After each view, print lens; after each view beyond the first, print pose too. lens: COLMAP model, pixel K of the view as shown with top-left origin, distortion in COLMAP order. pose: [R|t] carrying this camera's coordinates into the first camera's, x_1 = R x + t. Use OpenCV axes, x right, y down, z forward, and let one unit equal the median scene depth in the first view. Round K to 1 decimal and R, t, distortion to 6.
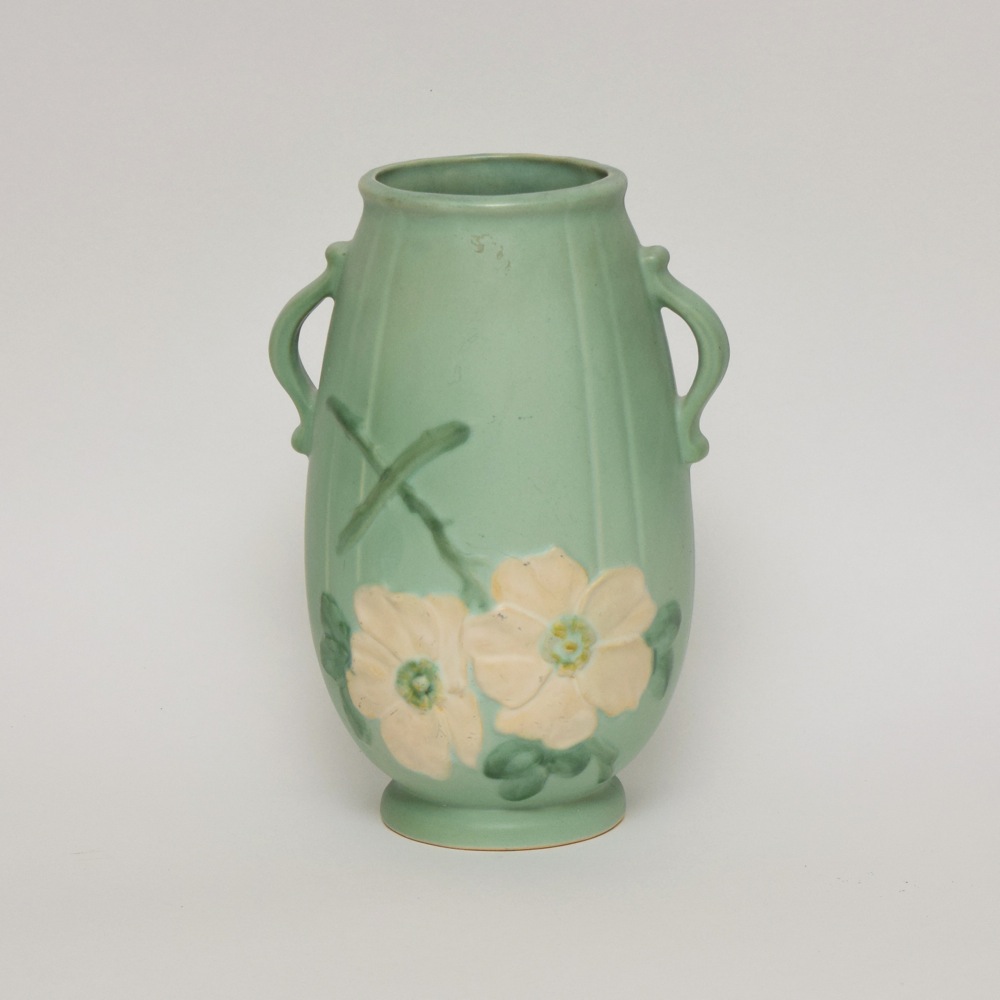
lens RADIAL K [[4270.4, 0, 498.7], [0, 4270.4, 498.9], [0, 0, 1]] dist [1.216217, 0.000000]
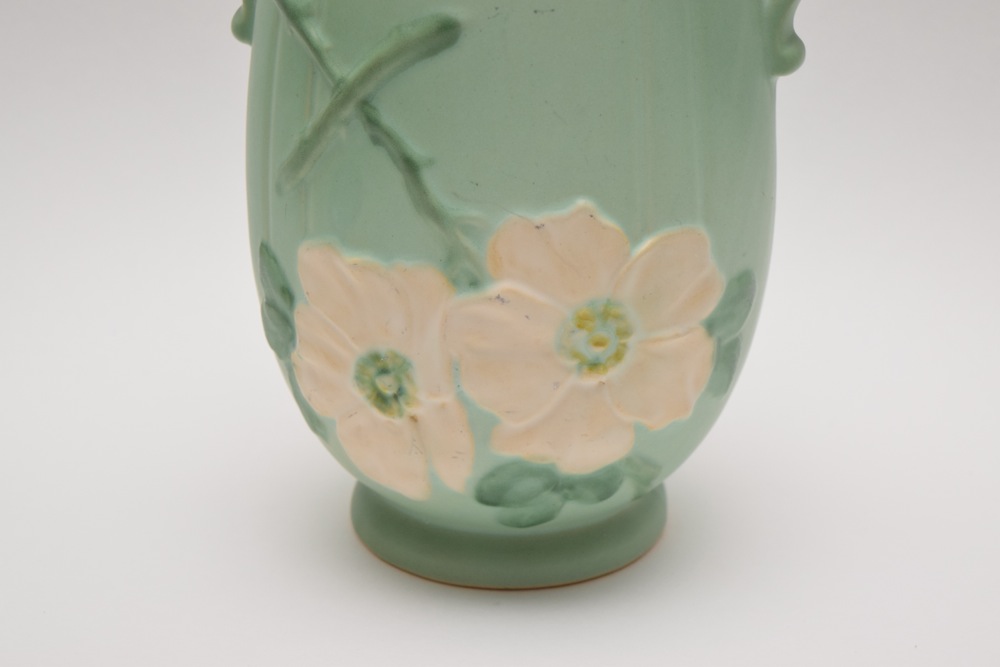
lens RADIAL K [[2215.6, 0, 499.1], [0, 2215.6, 334.6], [0, 0, 1]] dist [0.157968, 0.000000]
pose [[0.998577, 0.034671, -0.040522, 0.015008], [-0.027714, 0.986543, 0.161134, -0.024771], [0.045563, -0.159781, 0.986100, 0.640323]]
